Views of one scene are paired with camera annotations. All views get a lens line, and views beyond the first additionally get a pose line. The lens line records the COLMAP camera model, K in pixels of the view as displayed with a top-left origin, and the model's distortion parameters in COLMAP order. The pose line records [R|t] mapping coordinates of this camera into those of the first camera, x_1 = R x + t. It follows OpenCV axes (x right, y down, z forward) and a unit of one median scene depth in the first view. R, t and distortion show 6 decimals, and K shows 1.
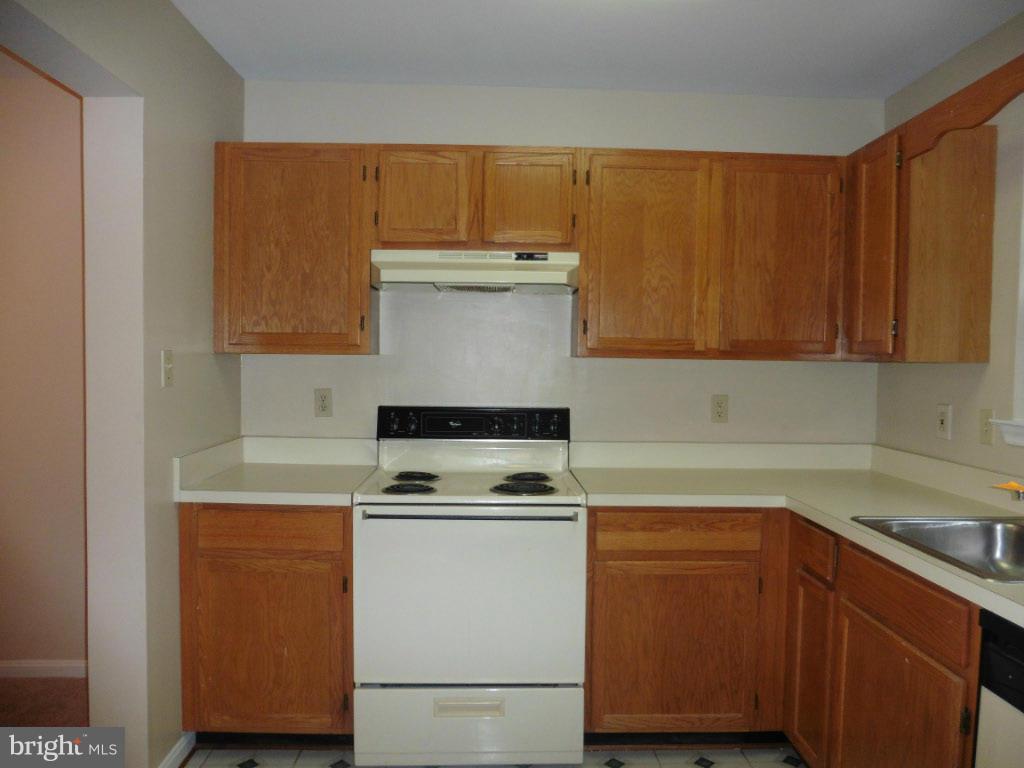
lens RADIAL K [[723.7, 0, 512.0], [0, 723.7, 384.0], [0, 0, 1]] dist [-0.082004, 0.001184]
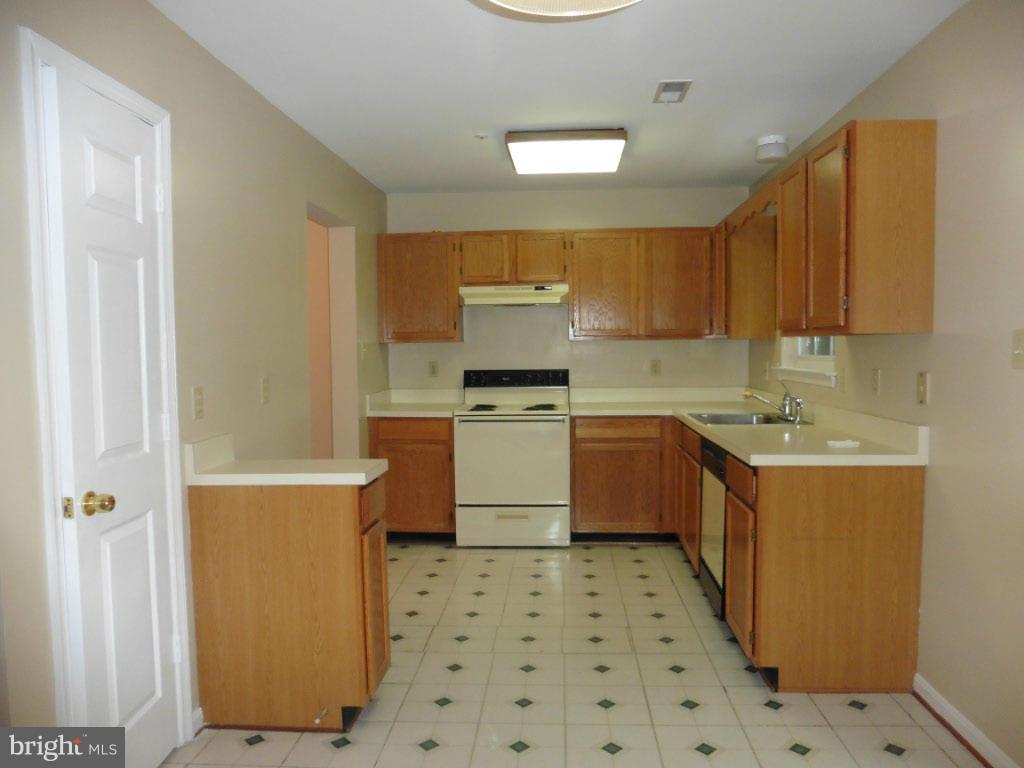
lens RADIAL K [[723.7, 0, 512.0], [0, 723.7, 384.0], [0, 0, 1]] dist [-0.082004, 0.001184]
pose [[0.994671, -0.019620, -0.101215, 0.140134], [0.021728, 0.999568, 0.019766, 0.036959], [0.100784, -0.021860, 0.994668, -0.941141]]
